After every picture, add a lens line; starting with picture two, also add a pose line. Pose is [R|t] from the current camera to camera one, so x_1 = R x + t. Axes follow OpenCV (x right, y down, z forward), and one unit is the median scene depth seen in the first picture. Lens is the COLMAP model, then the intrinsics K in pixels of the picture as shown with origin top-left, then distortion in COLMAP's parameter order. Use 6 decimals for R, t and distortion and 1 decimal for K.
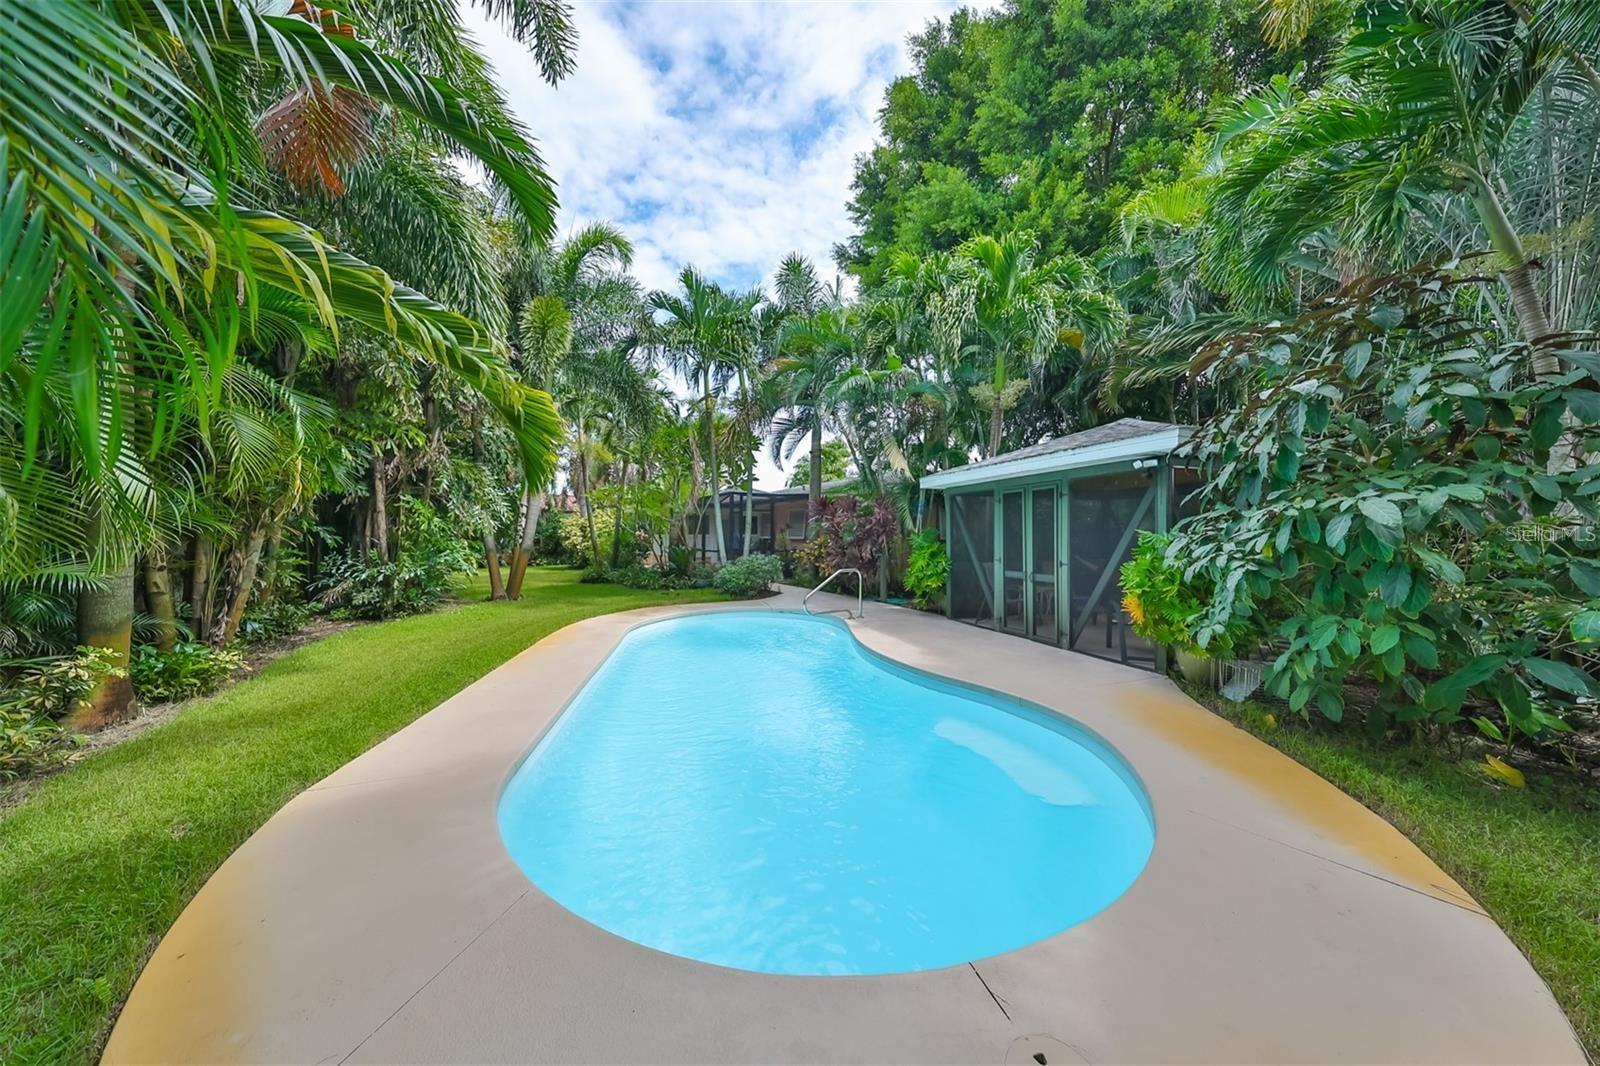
lens RADIAL K [[495.6, 0, 800.0], [0, 495.6, 533.0], [0, 0, 1]] dist [0.001525, 0.000056]
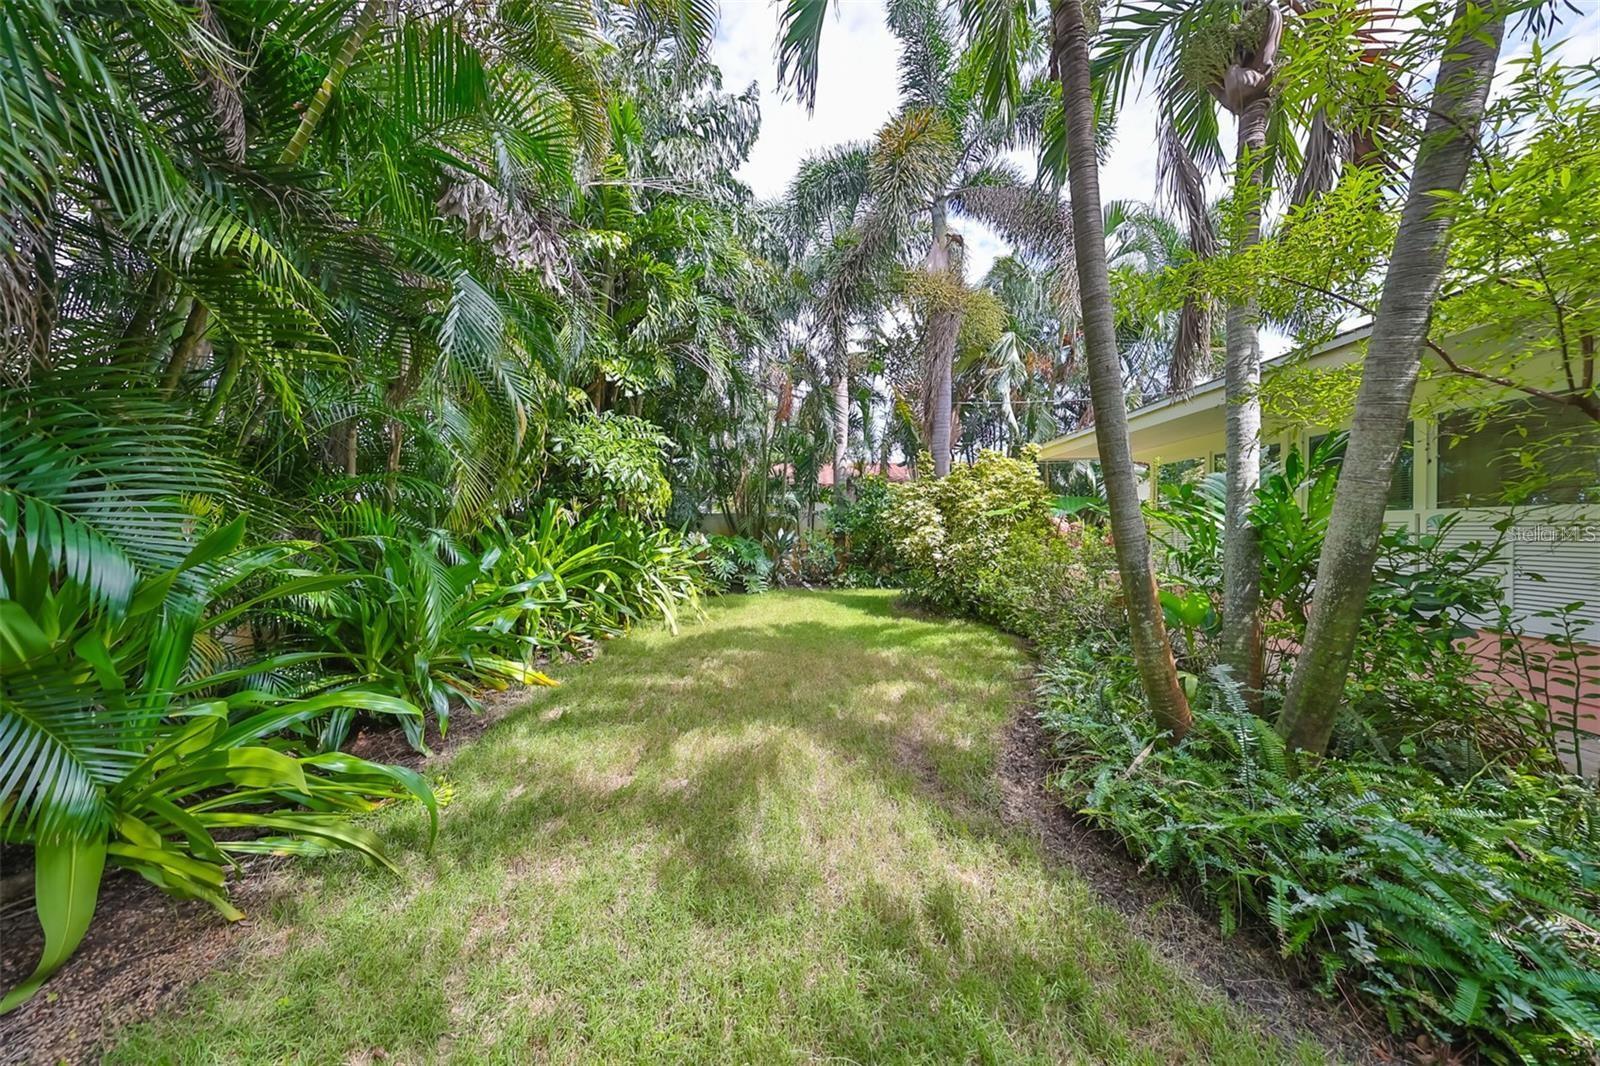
lens RADIAL K [[495.6, 0, 800.0], [0, 495.6, 533.0], [0, 0, 1]] dist [0.001525, 0.000056]
pose [[0.836738, -0.000164, -0.547604, -0.332514], [0.008180, 0.999892, 0.012198, 0.006916], [0.547543, -0.014686, 0.836649, 0.644228]]
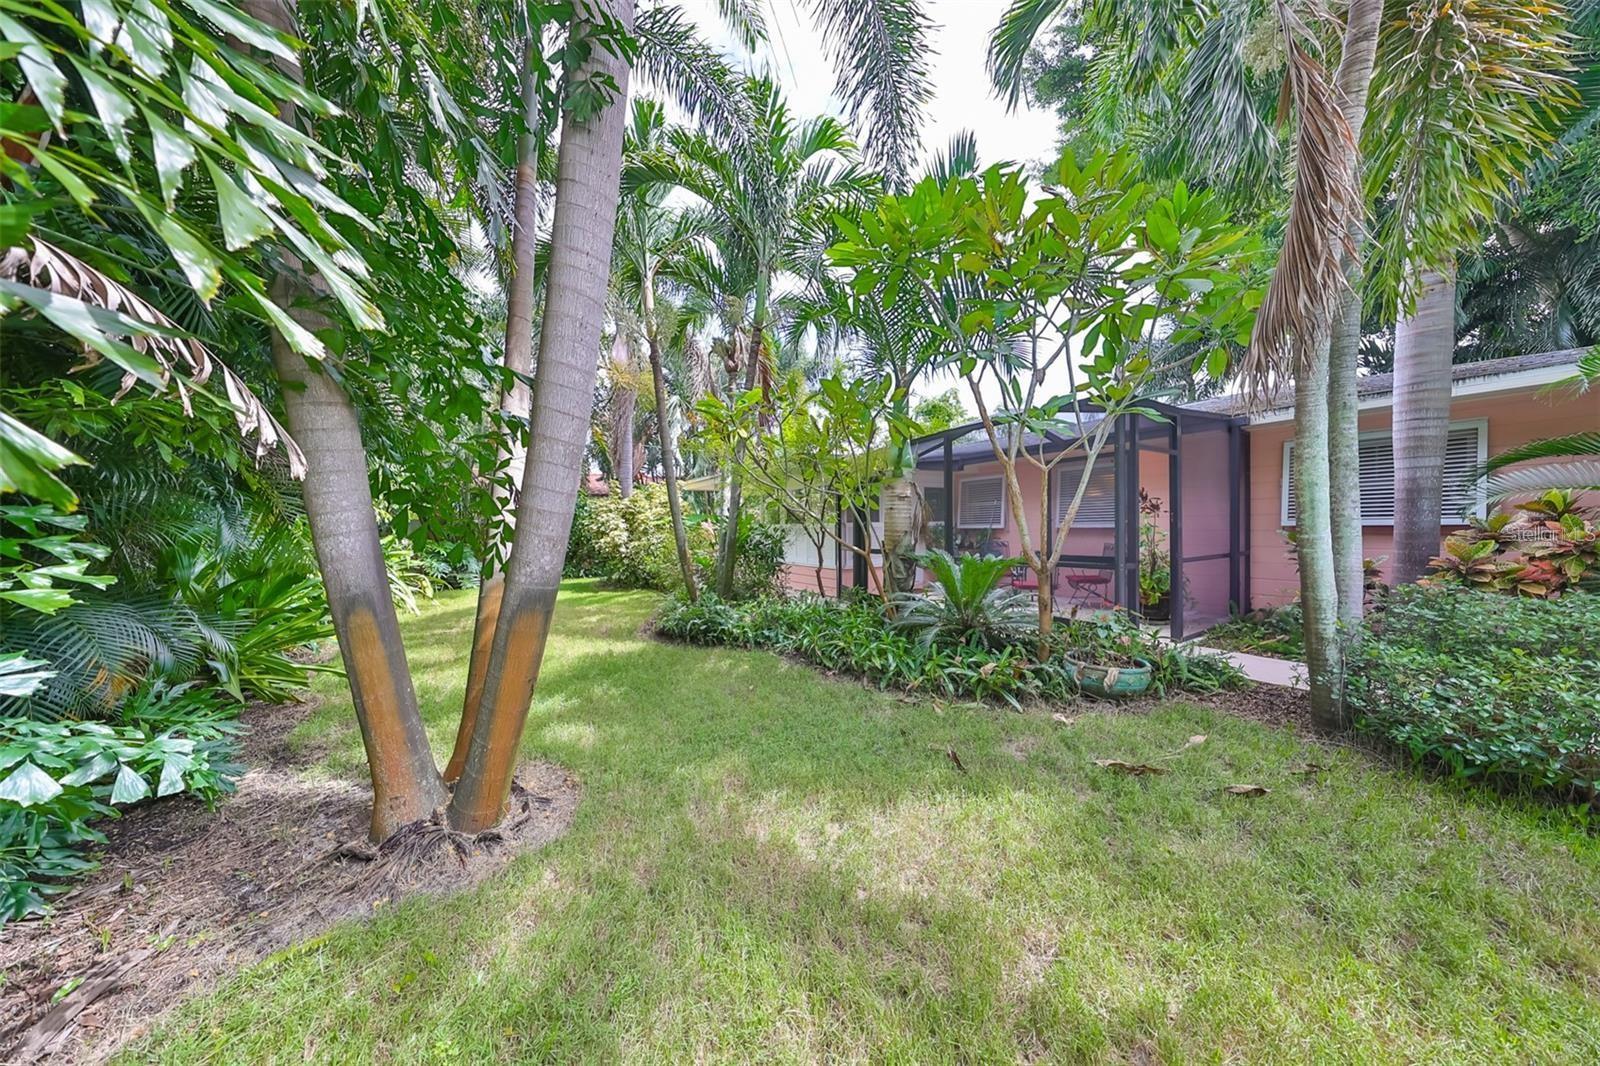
lens RADIAL K [[495.6, 0, 800.0], [0, 495.6, 533.0], [0, 0, 1]] dist [0.001525, 0.000056]
pose [[0.999865, -0.016309, -0.001775, -0.245797], [0.016337, 0.999713, 0.017506, 0.003189], [0.001489, -0.017532, 0.999845, 0.442898]]
